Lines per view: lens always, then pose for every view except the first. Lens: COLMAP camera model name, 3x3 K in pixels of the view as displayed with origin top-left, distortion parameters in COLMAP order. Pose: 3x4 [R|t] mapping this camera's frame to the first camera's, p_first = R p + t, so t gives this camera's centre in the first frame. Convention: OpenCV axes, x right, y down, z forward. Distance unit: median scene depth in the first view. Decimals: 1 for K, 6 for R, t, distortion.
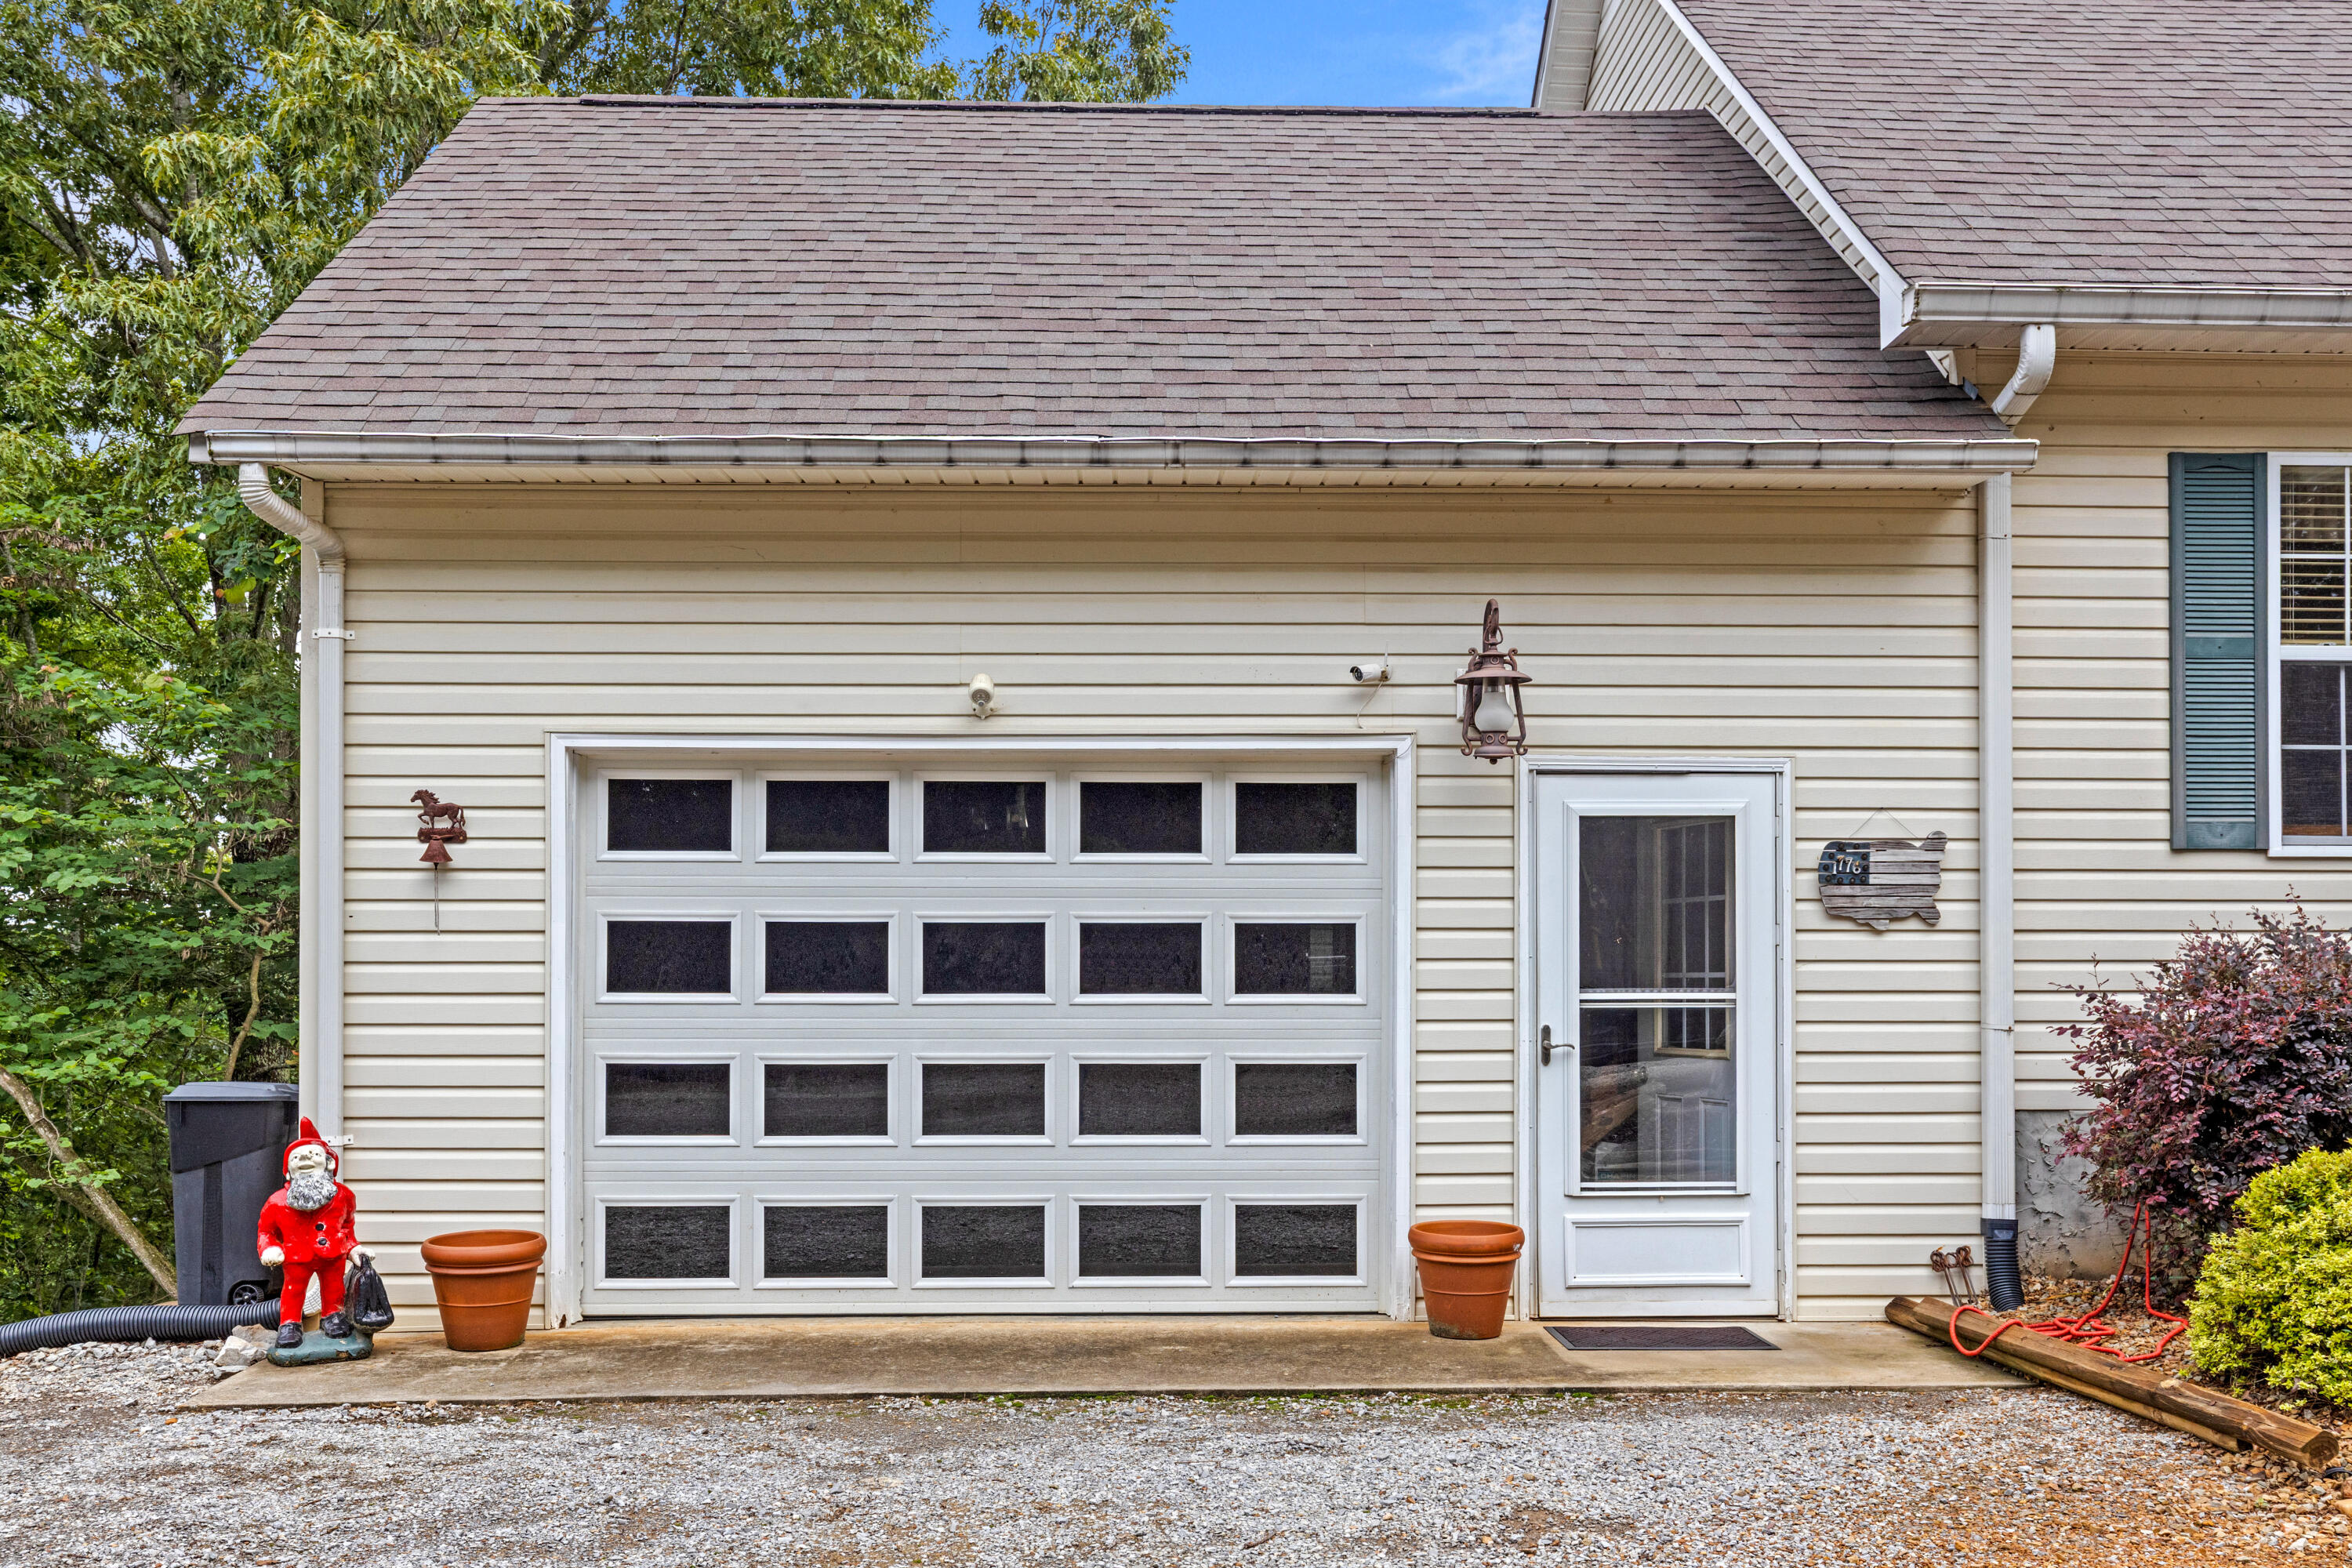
lens RADIAL K [[2233.1, 0, 1203.1], [0, 2233.1, 948.8], [0, 0, 1]] dist [0.012892, -0.010802]
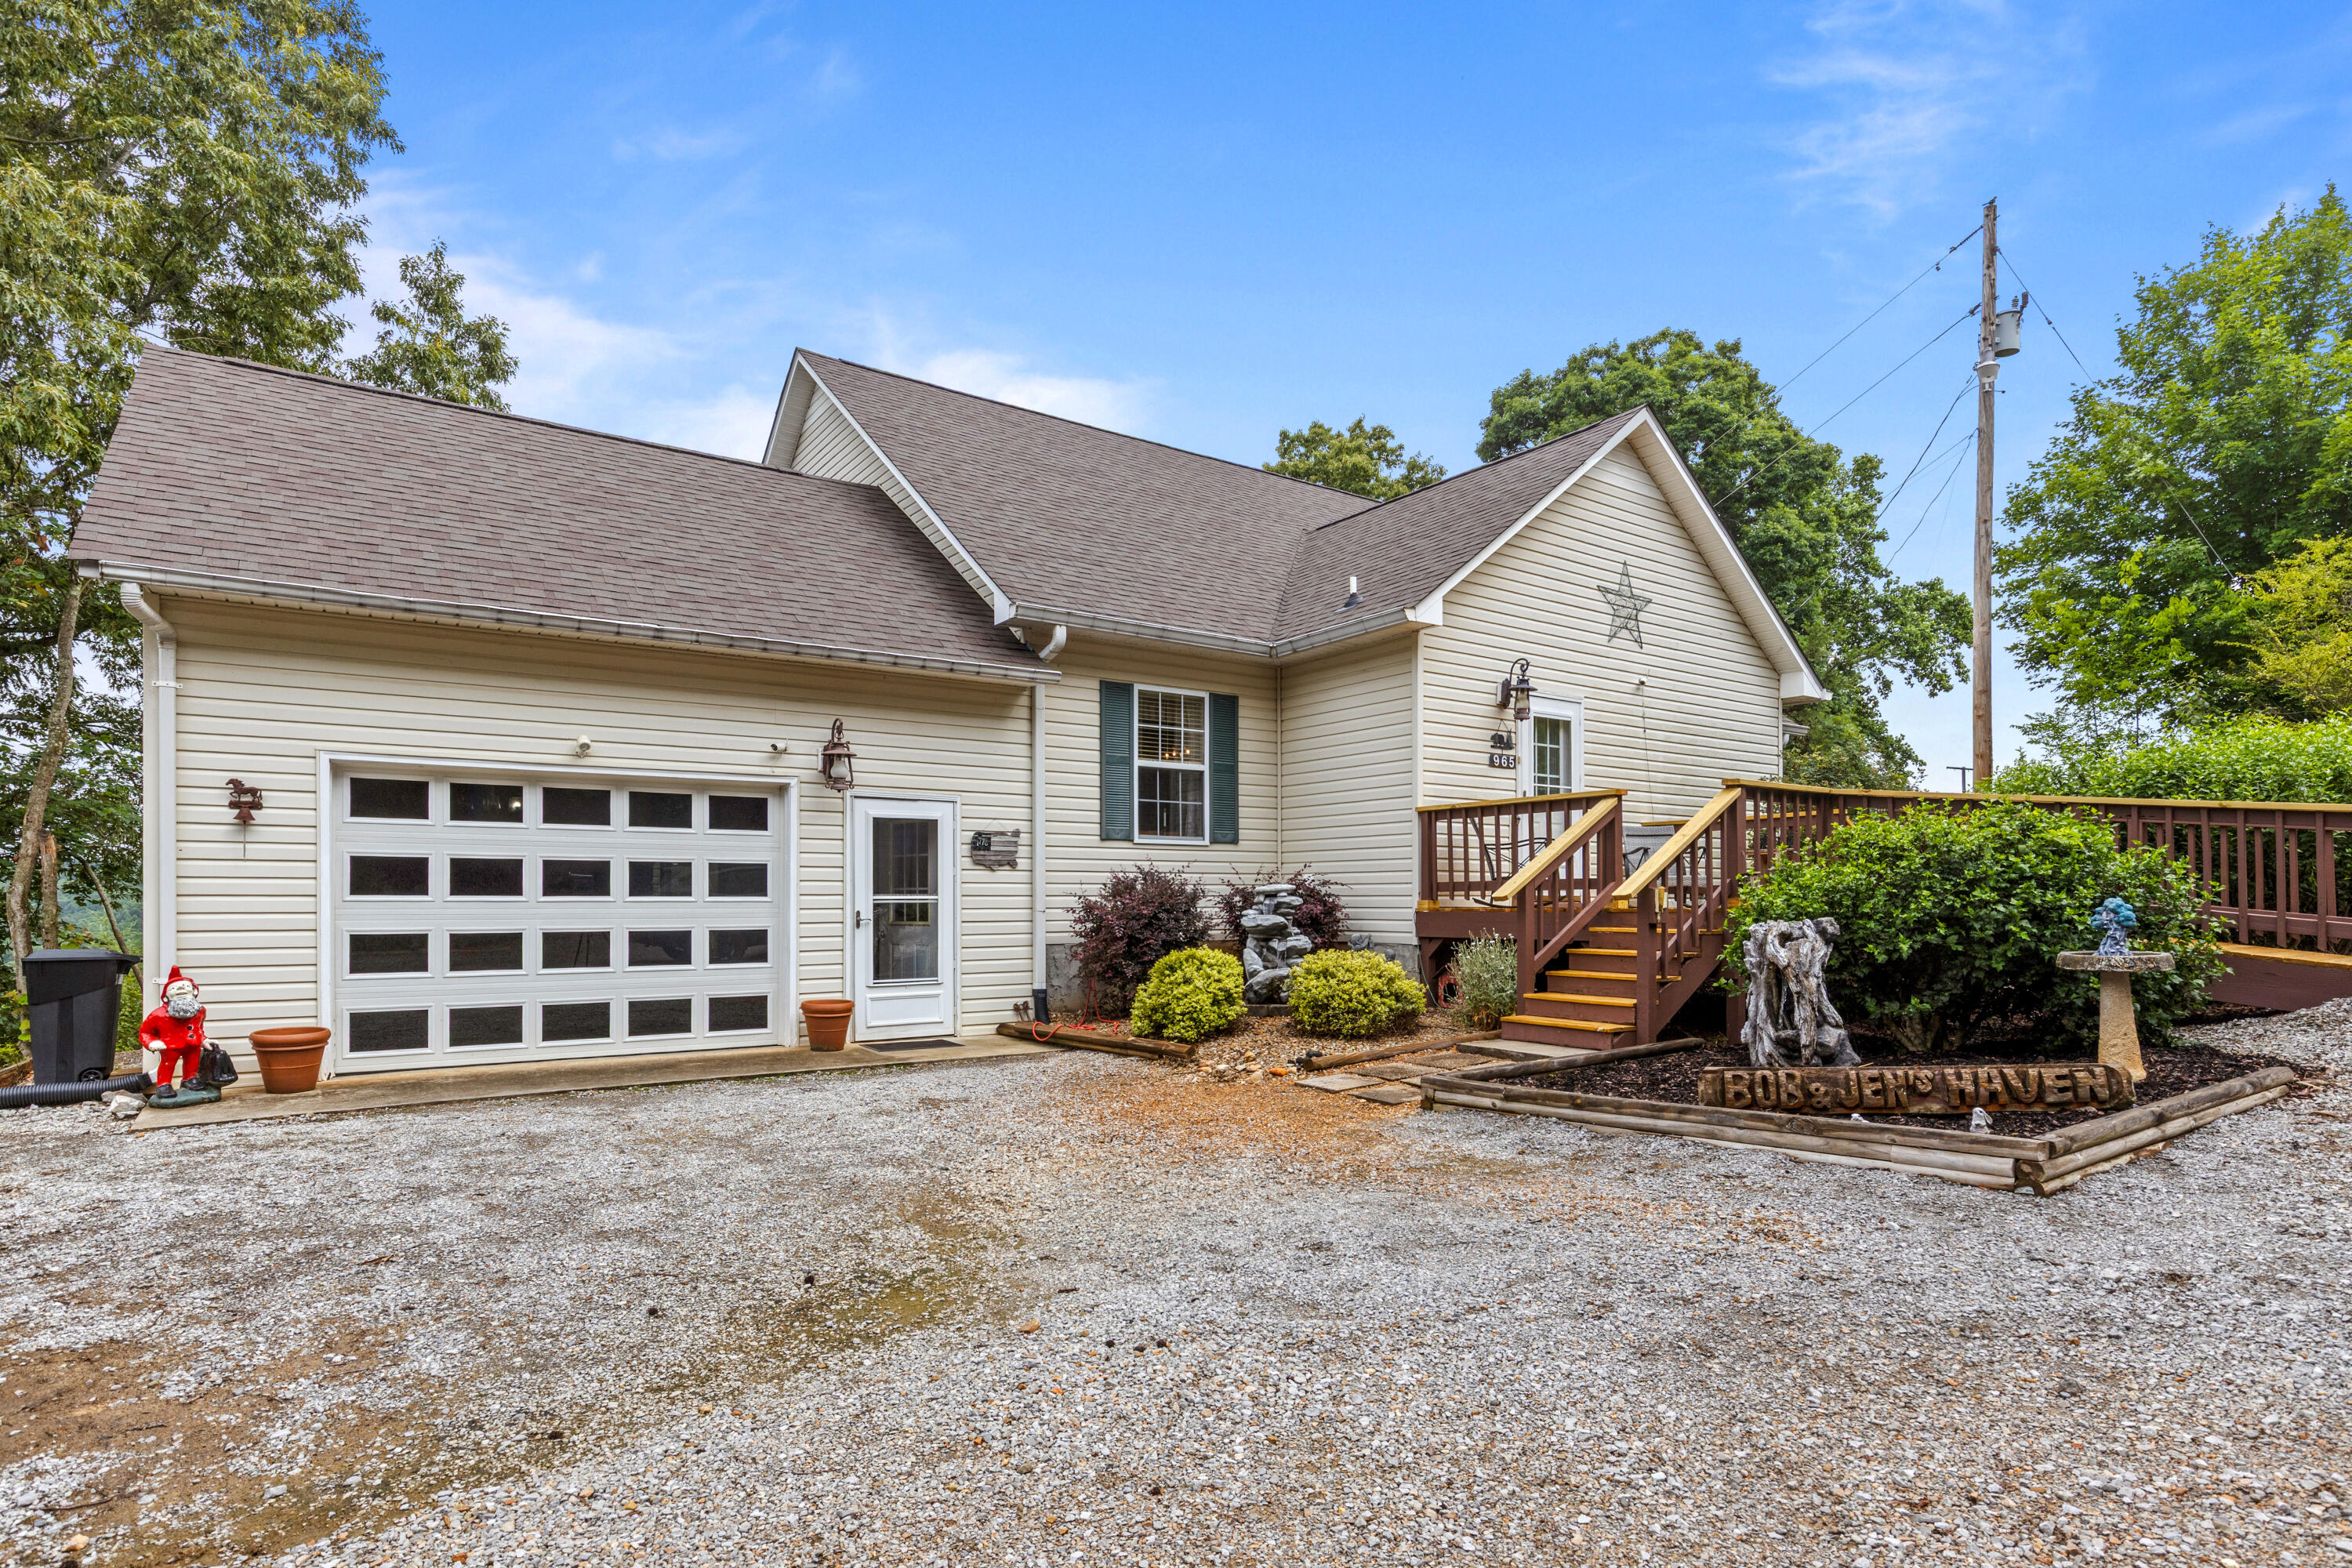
lens RADIAL K [[1211.9, 0, 1177.1], [0, 1211.9, 901.8], [0, 0, 1]] dist [-0.003602, -0.000458]
pose [[0.840567, -0.001313, 0.541705, -0.233468], [-0.005960, 0.999914, 0.011671, 0.009462], [-0.541674, -0.013039, 0.840487, -0.189553]]
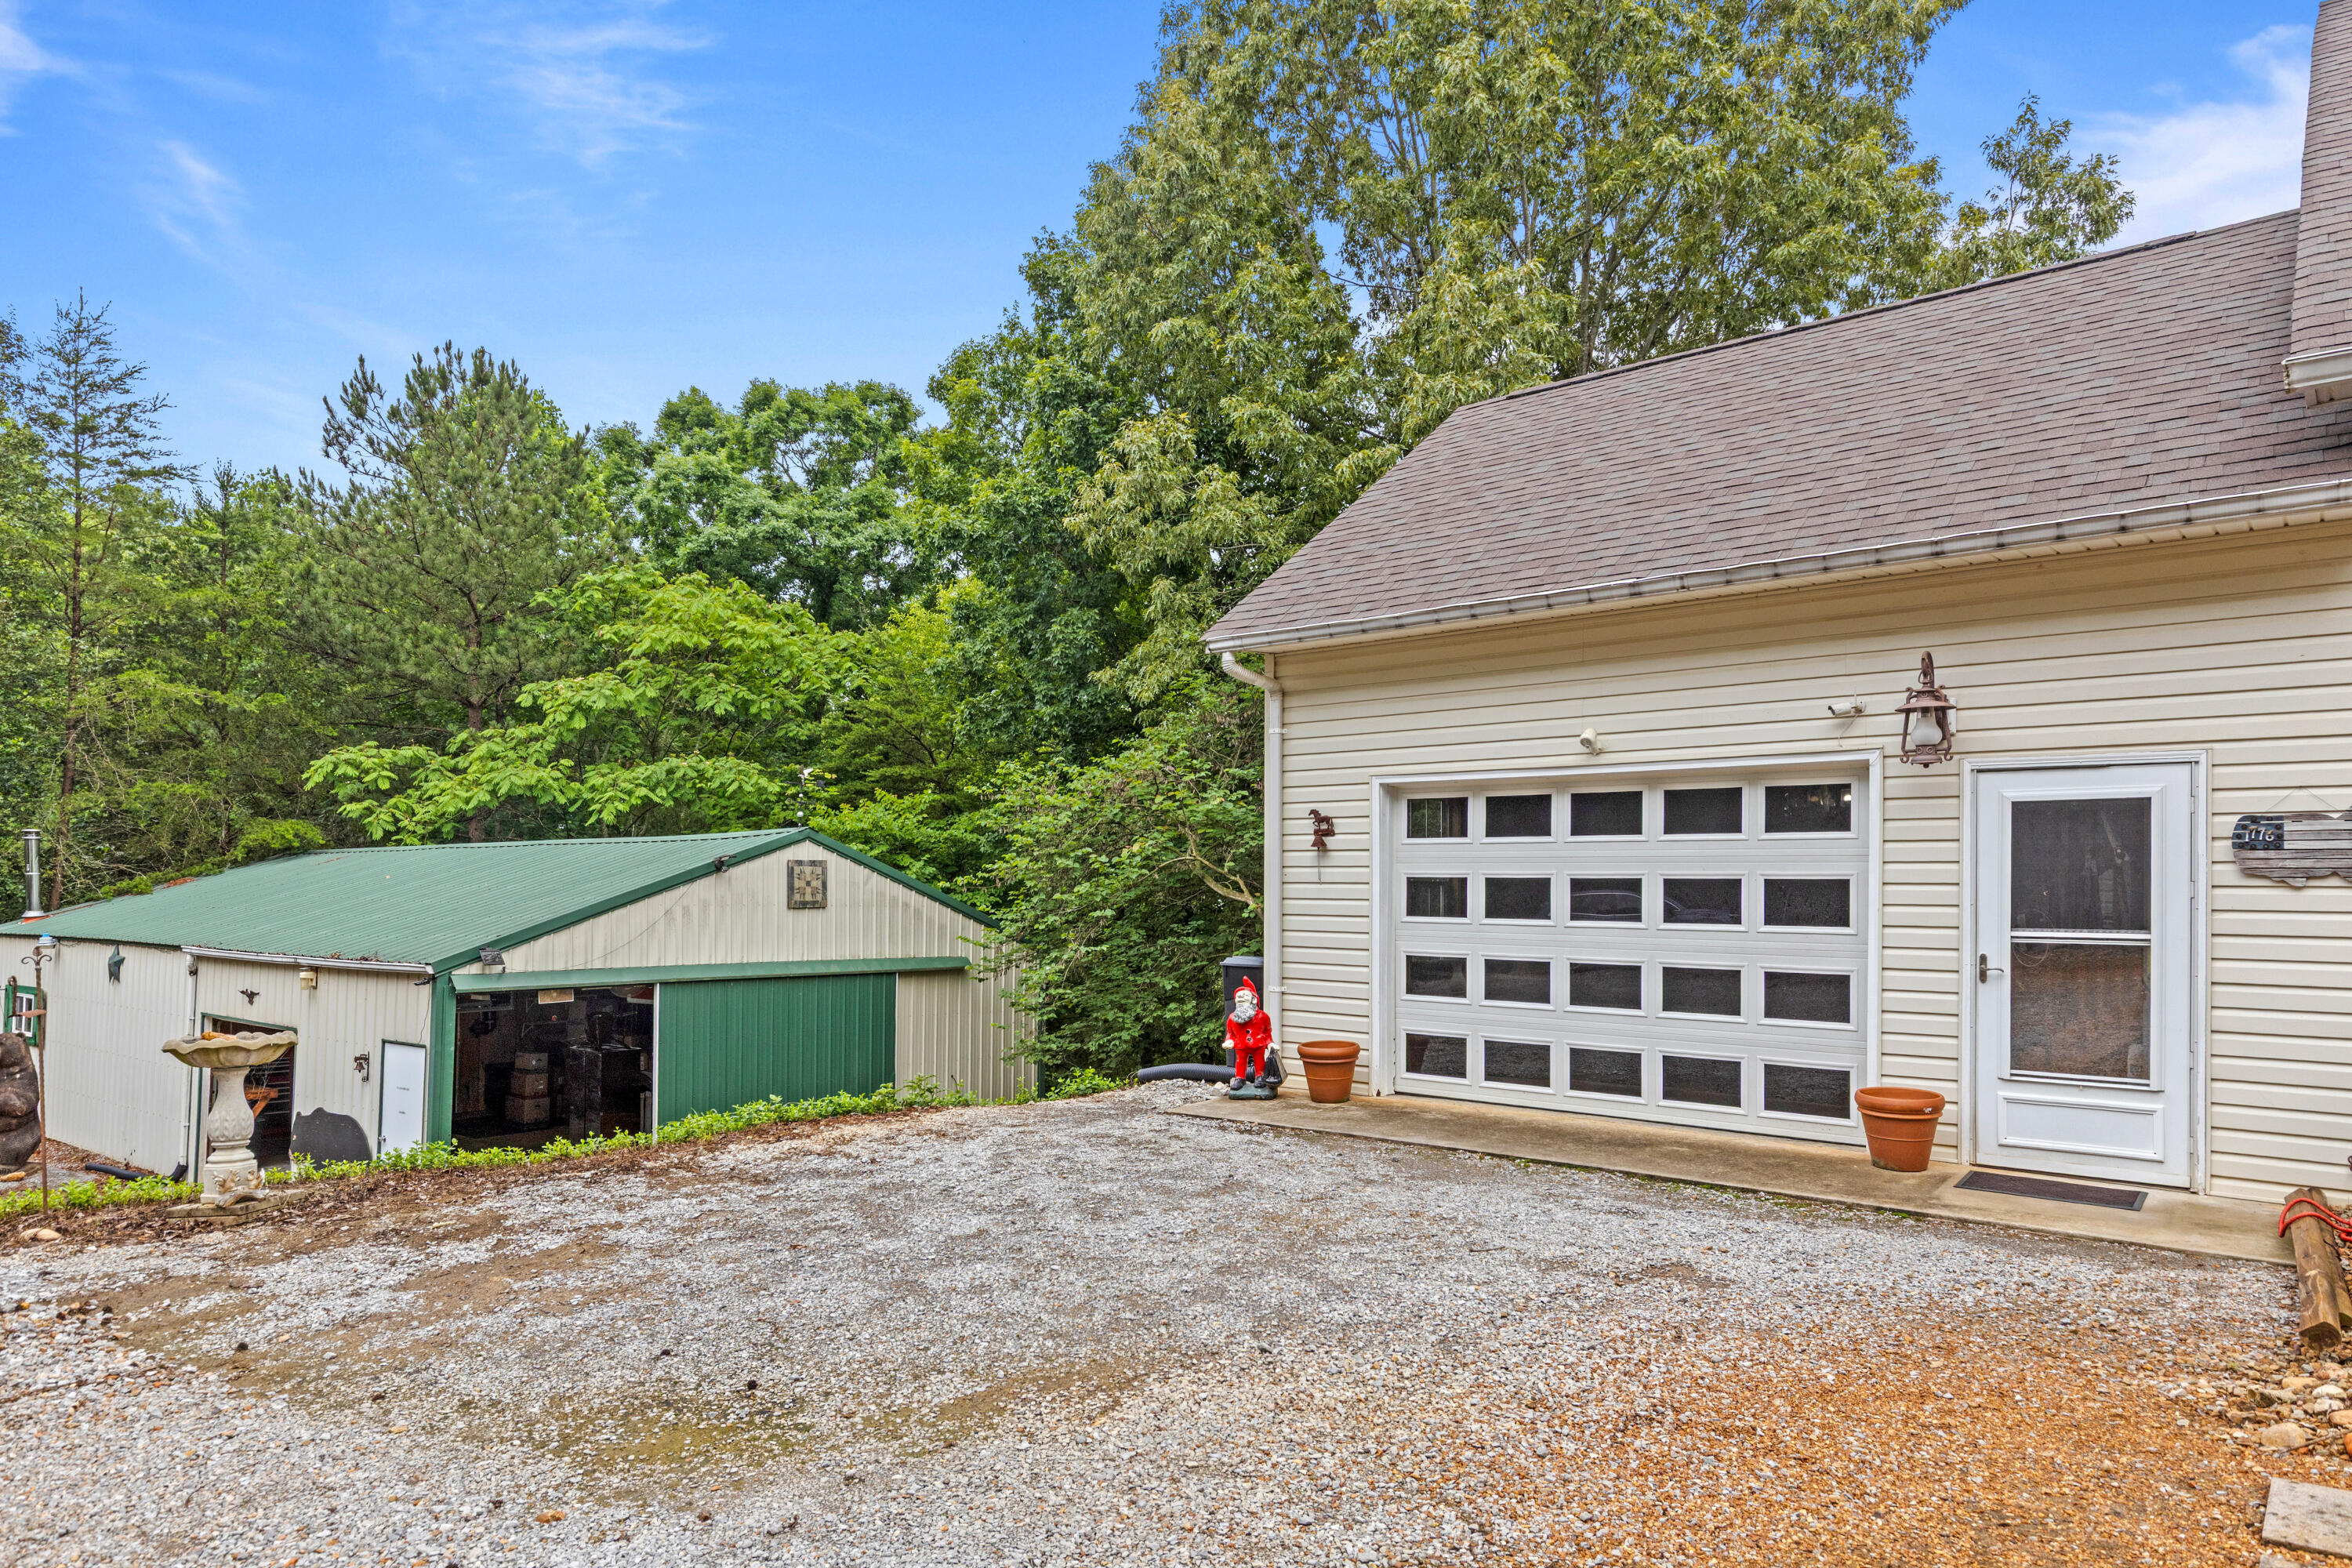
lens RADIAL K [[1409.9, 0, 1193.6], [0, 1409.9, 884.3], [0, 0, 1]] dist [0.014664, -0.012797]
pose [[0.749507, 0.005672, -0.661972, 0.364833], [0.001618, 0.999945, 0.010399, -0.018605], [0.661994, -0.008865, 0.749457, 0.021157]]
